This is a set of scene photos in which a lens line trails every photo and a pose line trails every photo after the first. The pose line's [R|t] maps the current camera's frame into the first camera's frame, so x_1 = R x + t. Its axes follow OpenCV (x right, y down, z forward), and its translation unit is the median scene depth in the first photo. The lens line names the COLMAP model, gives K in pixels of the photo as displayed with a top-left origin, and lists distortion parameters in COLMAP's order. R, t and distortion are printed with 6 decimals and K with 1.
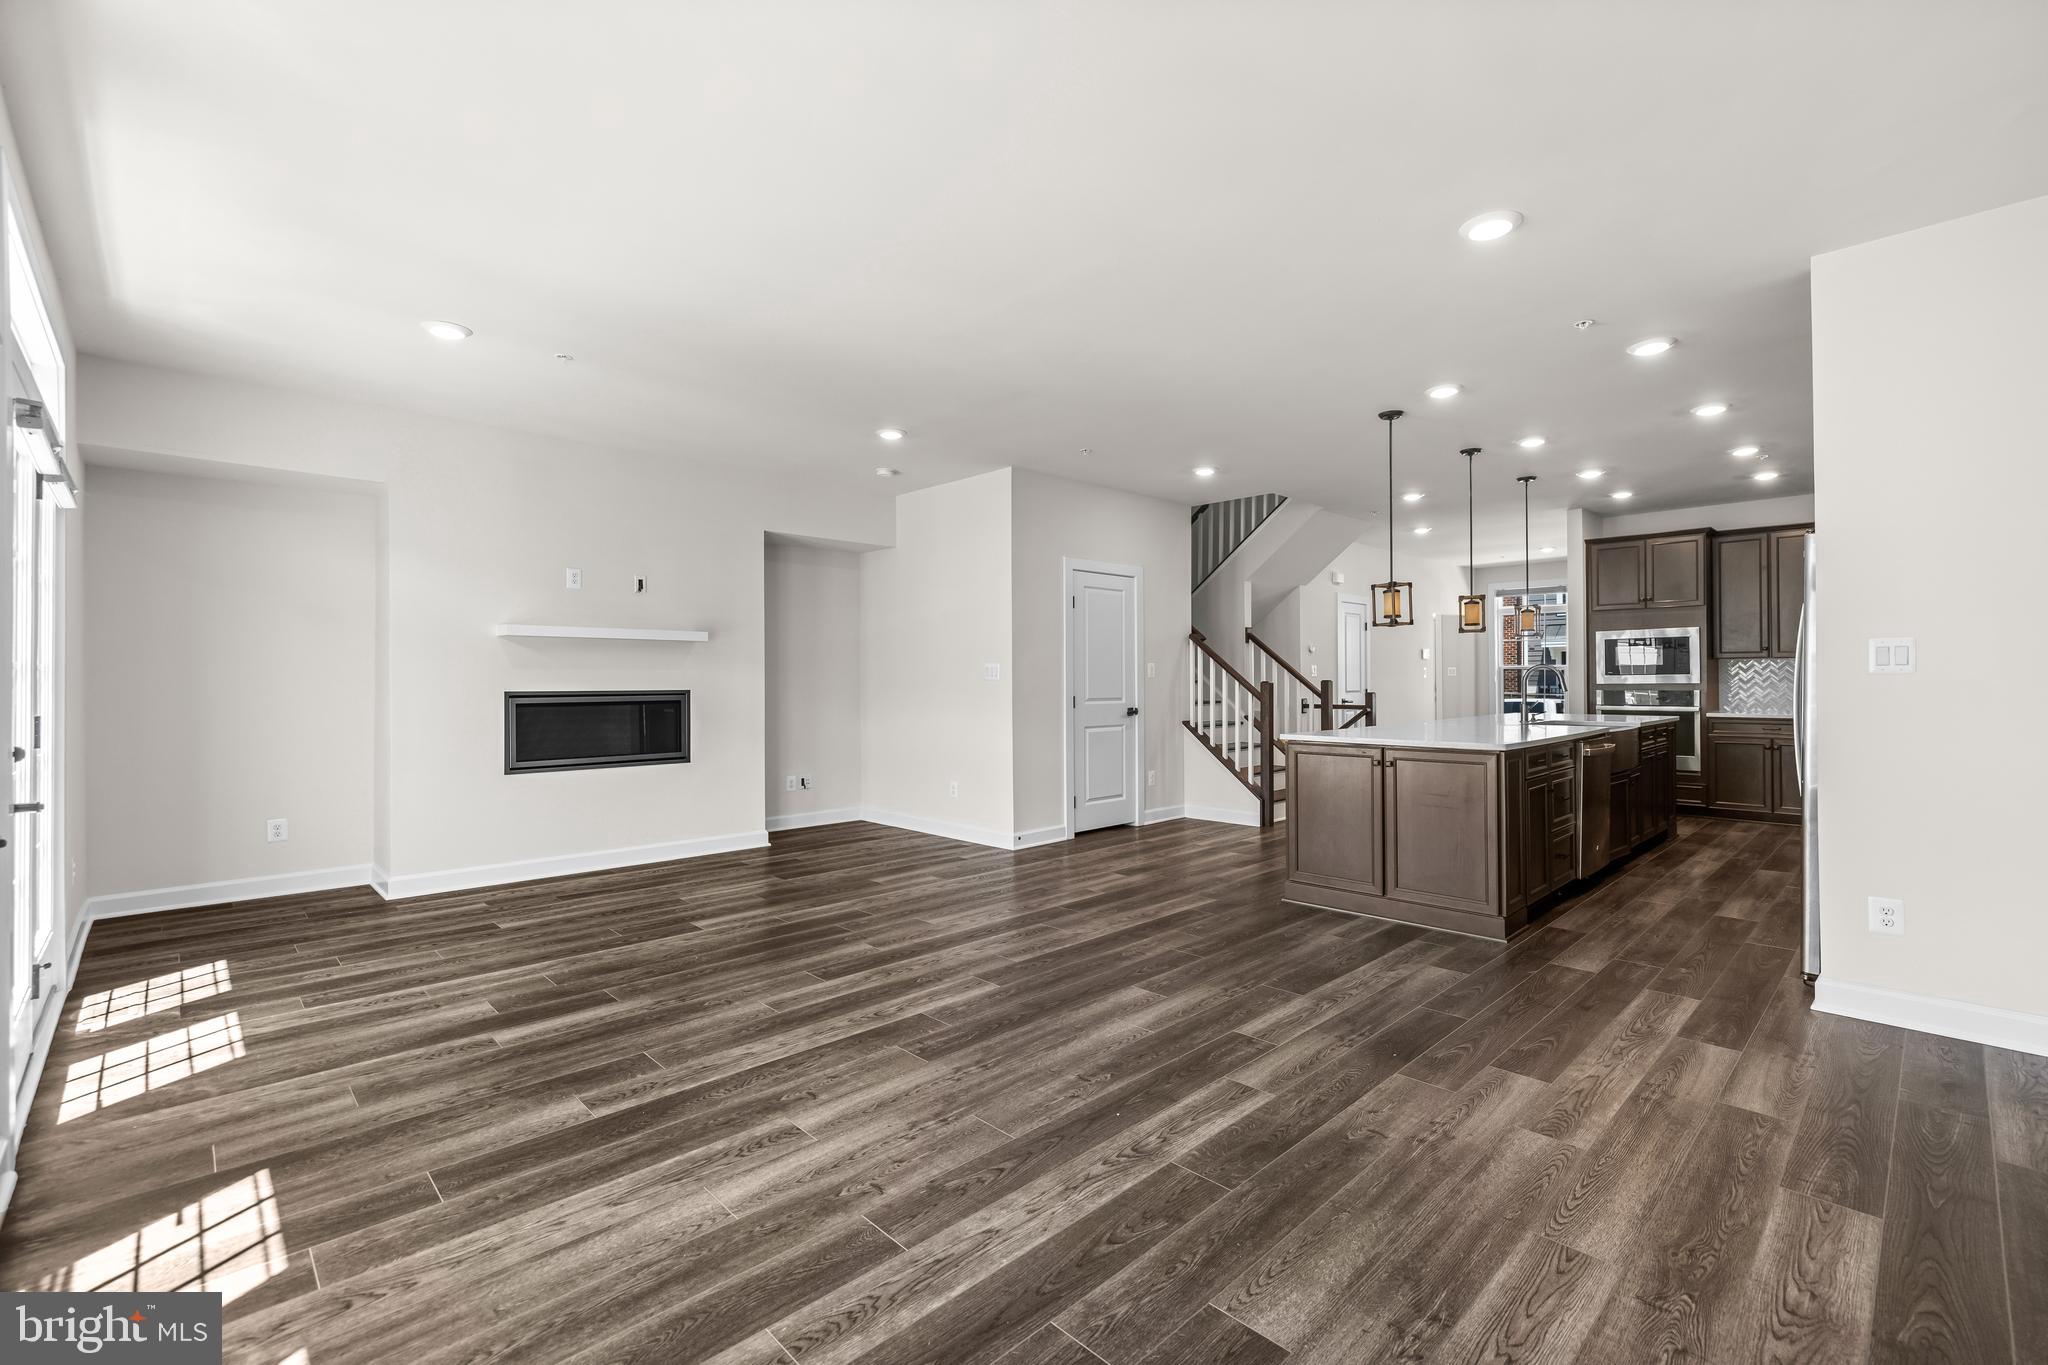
lens RADIAL K [[889.9, 0, 1019.5], [0, 889.9, 678.1], [0, 0, 1]] dist [-0.001727, -0.000497]
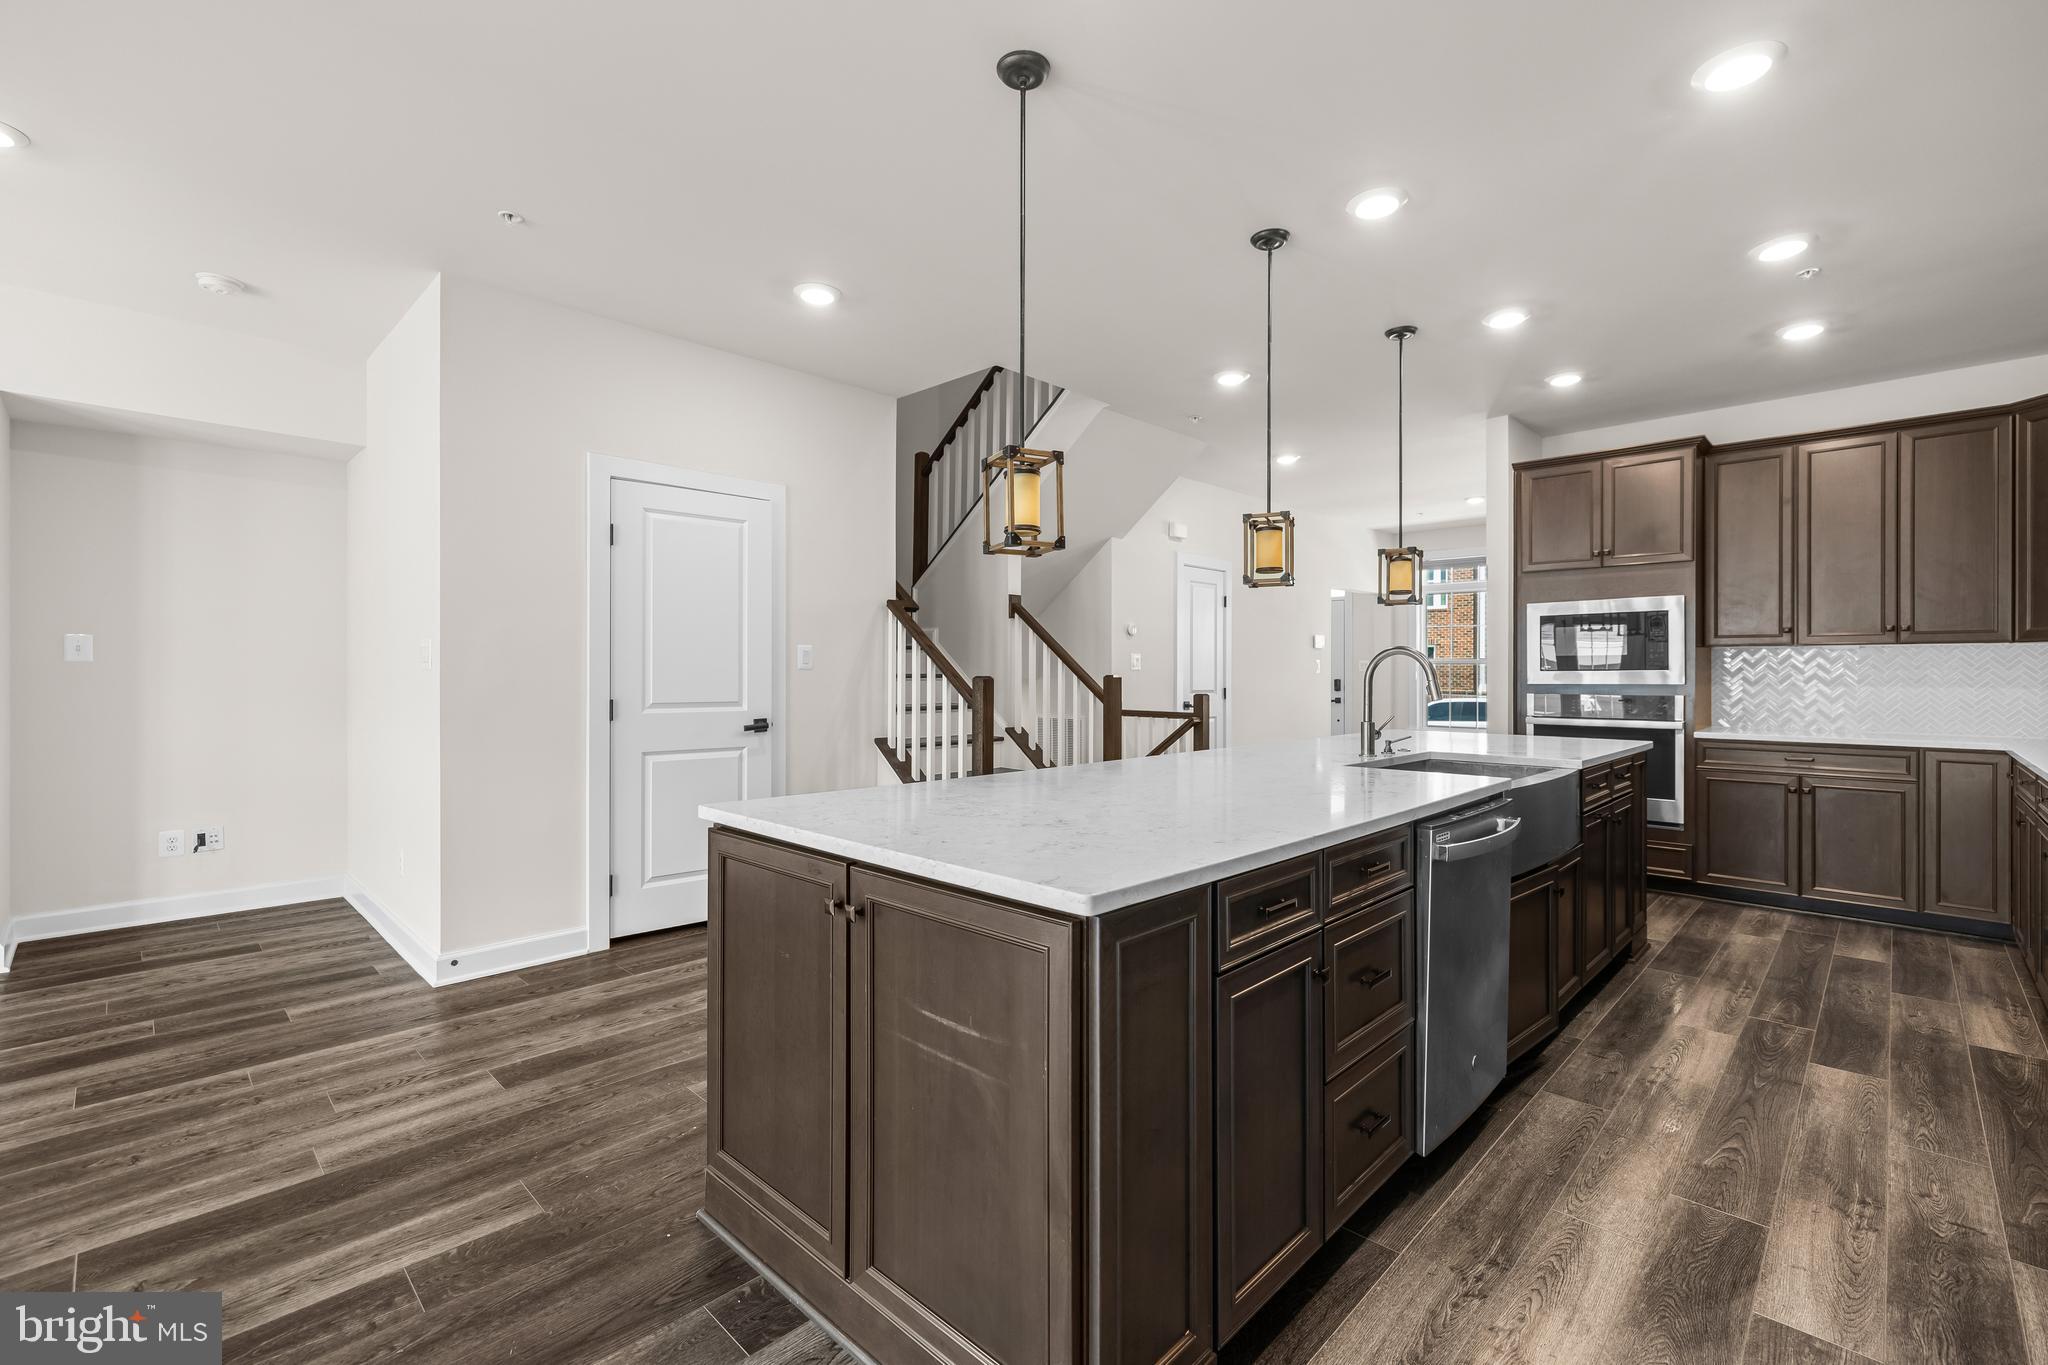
lens RADIAL K [[889.9, 0, 1024.5], [0, 889.9, 675.6], [0, 0, 1]] dist [-0.001727, -0.000497]
pose [[0.999543, 0.007970, 0.029151, 0.346741], [-0.008087, 0.999960, 0.003883, 0.000849], [-0.029119, -0.004117, 0.999567, 0.476027]]
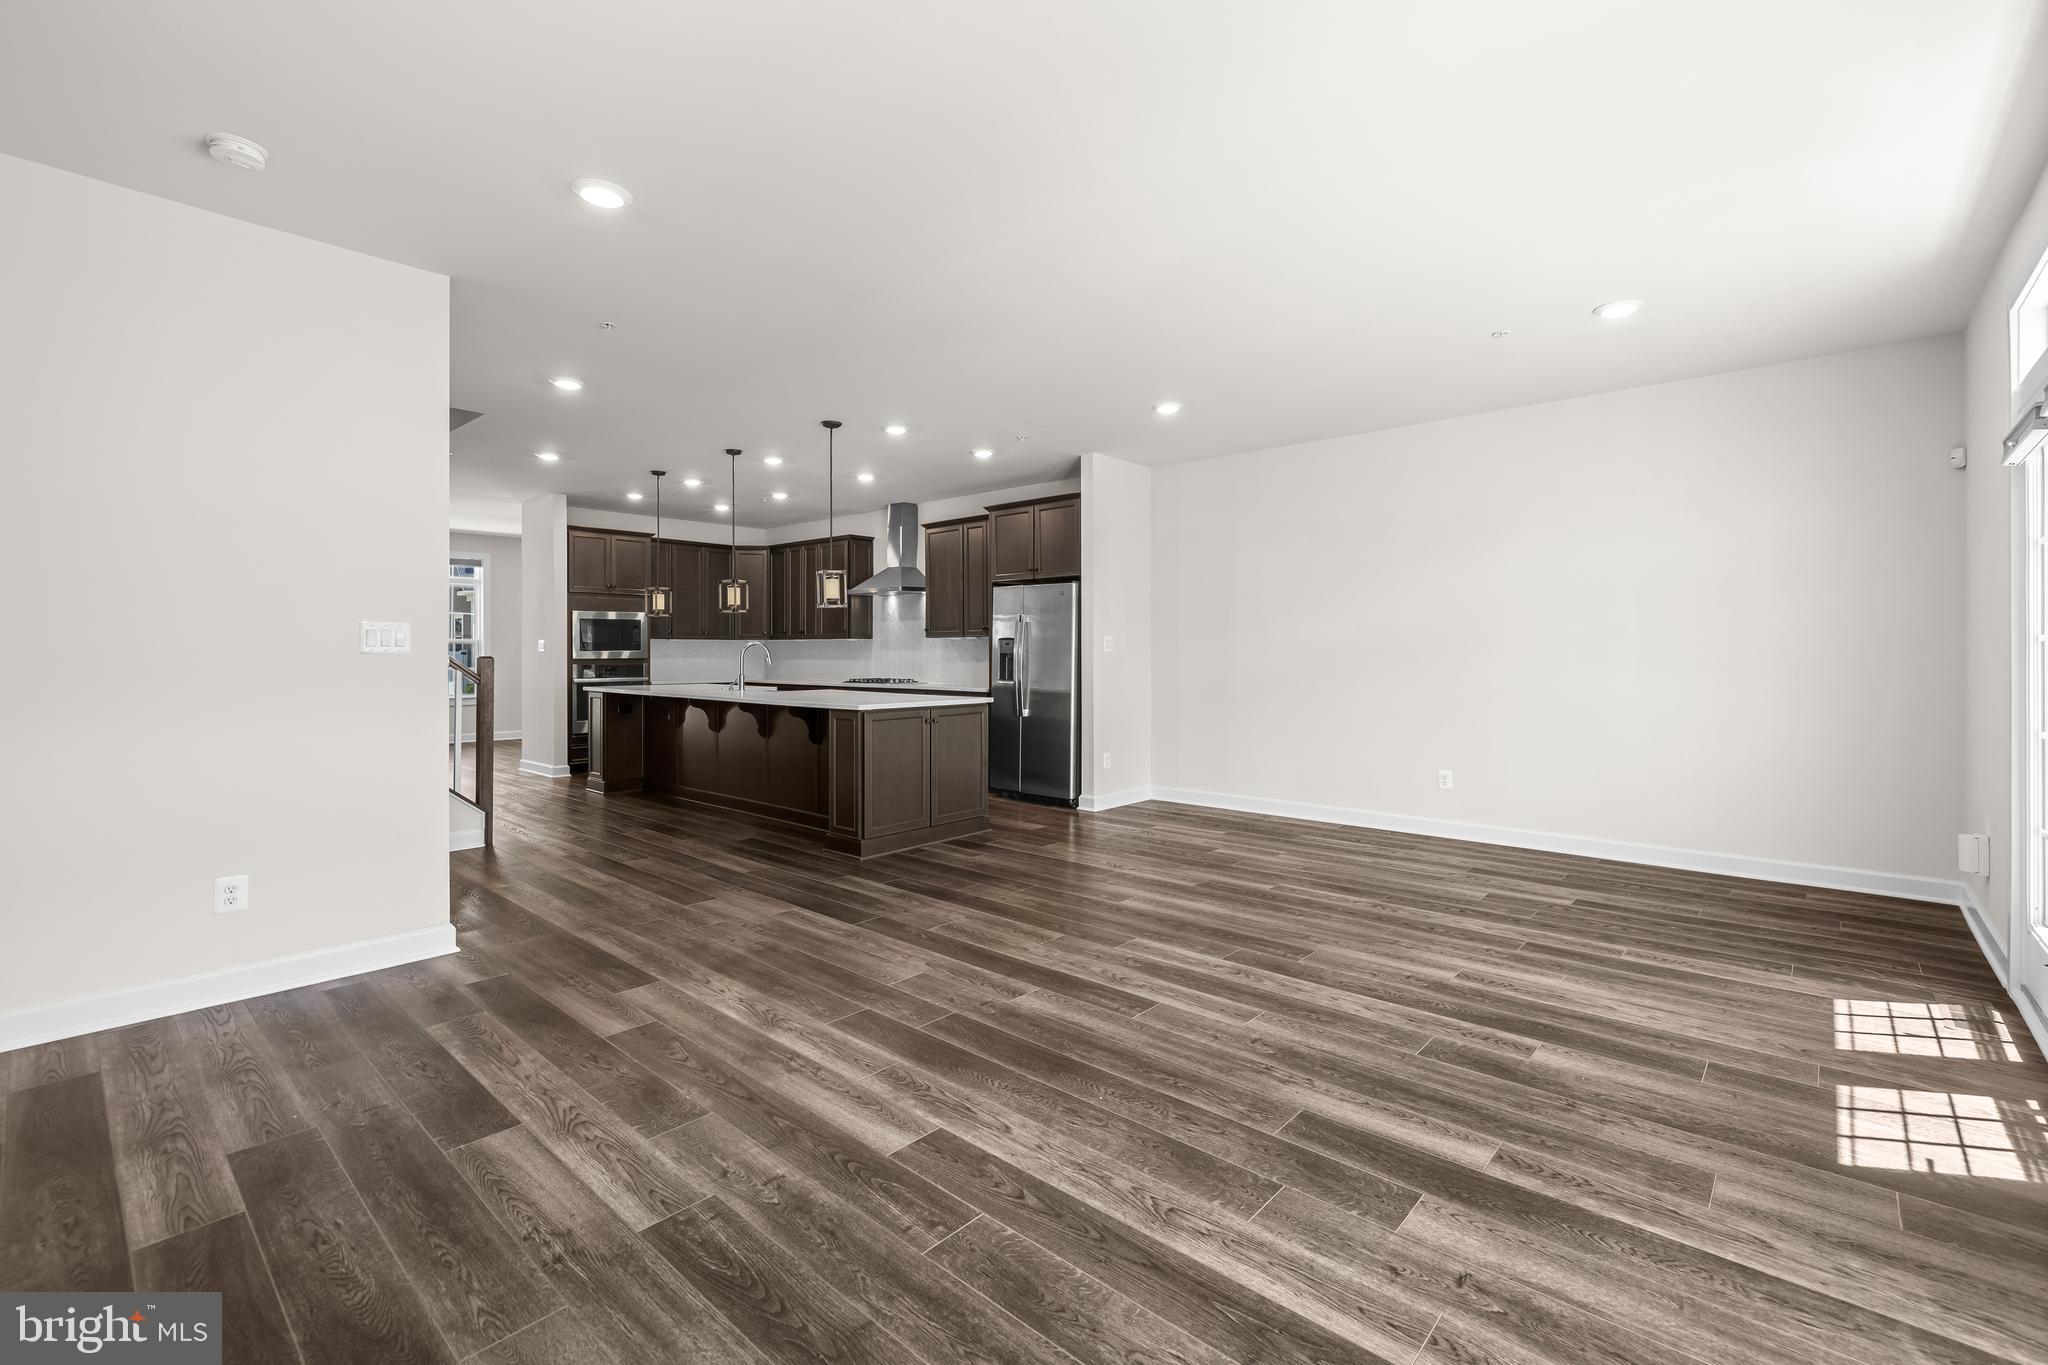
lens RADIAL K [[889.9, 0, 1027.9], [0, 889.9, 650.8], [0, 0, 1]] dist [-0.001727, -0.000497]
pose [[-0.075519, 0.005629, 0.997128, -0.632196], [0.000753, 0.999984, -0.005588, 0.003197], [-0.997144, 0.000329, -0.075522, 0.707433]]
